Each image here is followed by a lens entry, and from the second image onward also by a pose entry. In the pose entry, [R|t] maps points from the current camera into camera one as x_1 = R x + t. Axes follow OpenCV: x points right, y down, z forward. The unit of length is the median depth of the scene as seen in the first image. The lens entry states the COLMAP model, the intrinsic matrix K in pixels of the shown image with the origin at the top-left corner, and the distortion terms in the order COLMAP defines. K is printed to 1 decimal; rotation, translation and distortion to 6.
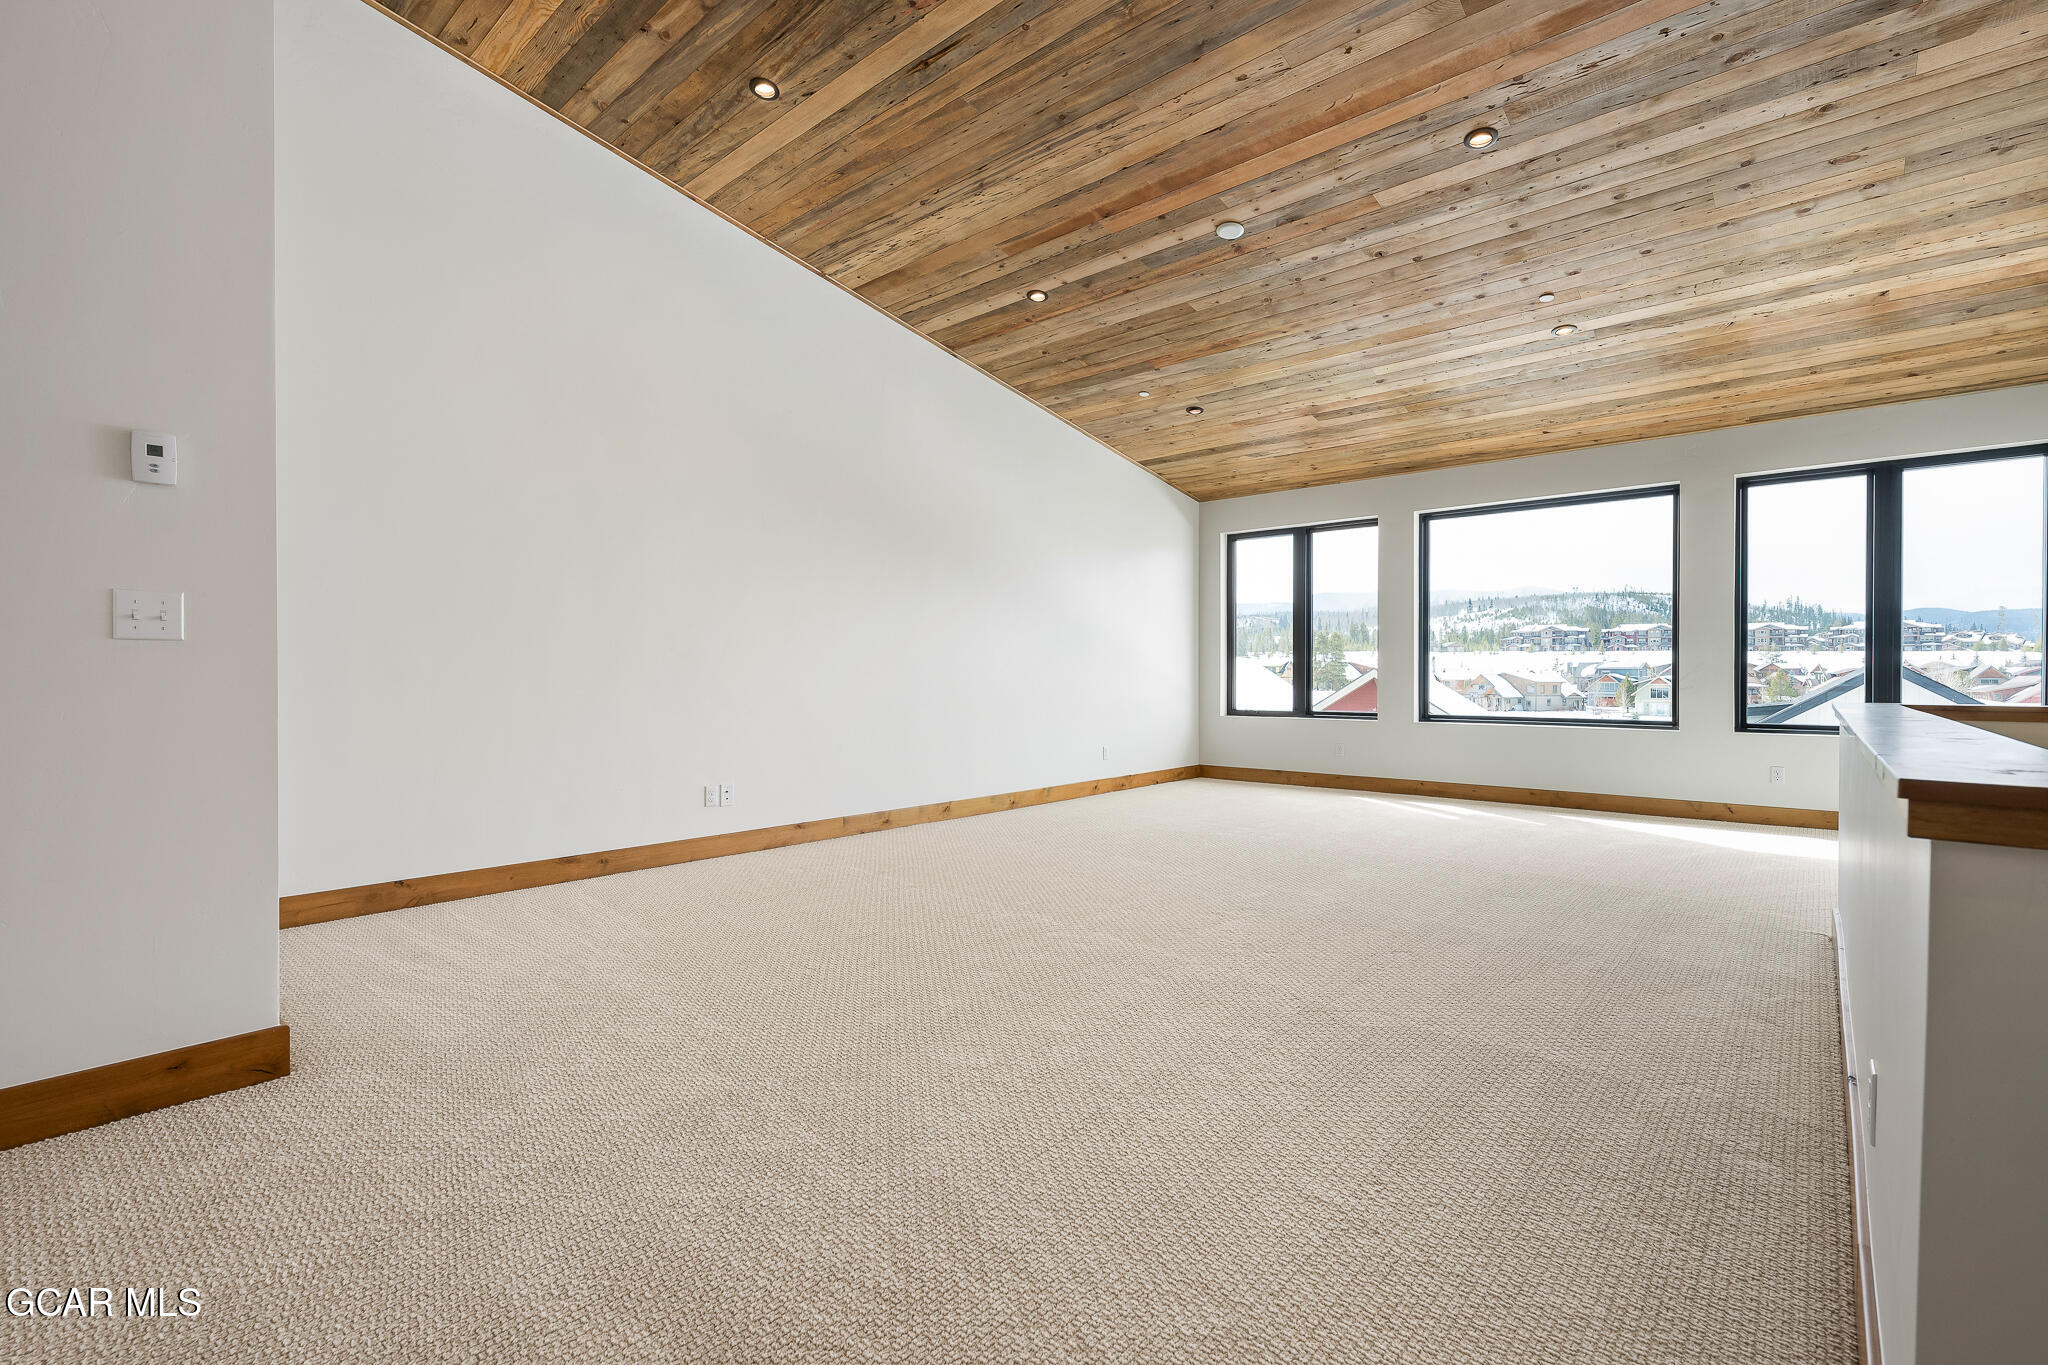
lens RADIAL K [[886.0, 0, 1037.6], [0, 886.0, 681.6], [0, 0, 1]] dist [-0.001724, 0.000247]
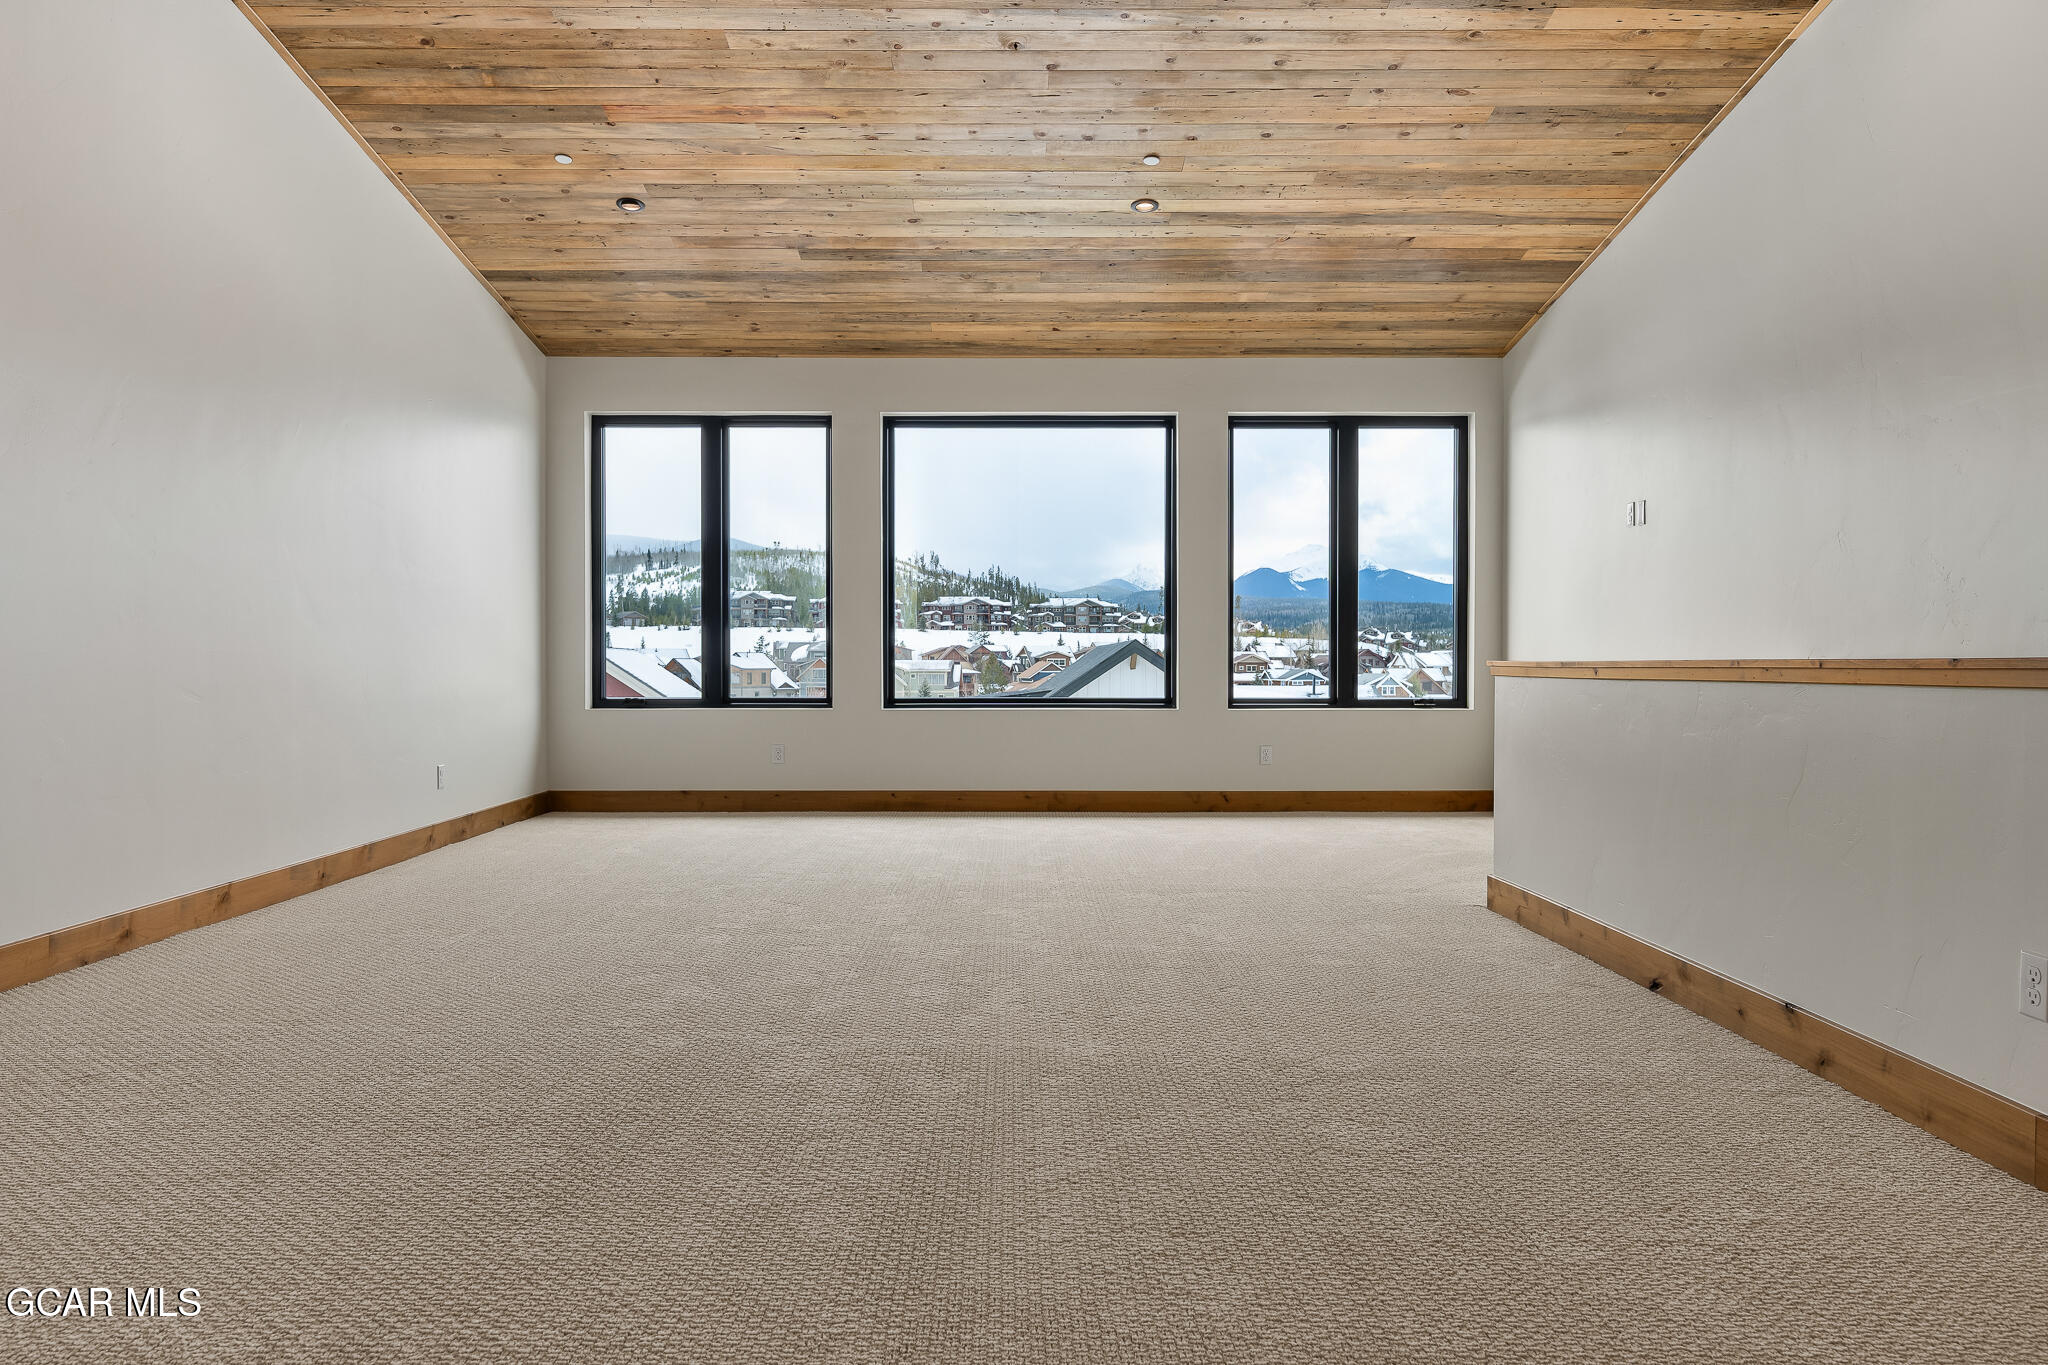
lens RADIAL K [[1375.0, 0, 1002.1], [0, 1375.0, 678.6], [0, 0, 1]] dist [-0.005382, 0.003938]
pose [[0.761304, -0.010127, 0.648316, -0.266167], [0.005863, 0.999945, 0.008735, 0.015071], [-0.648369, -0.002849, 0.761321, 0.121383]]
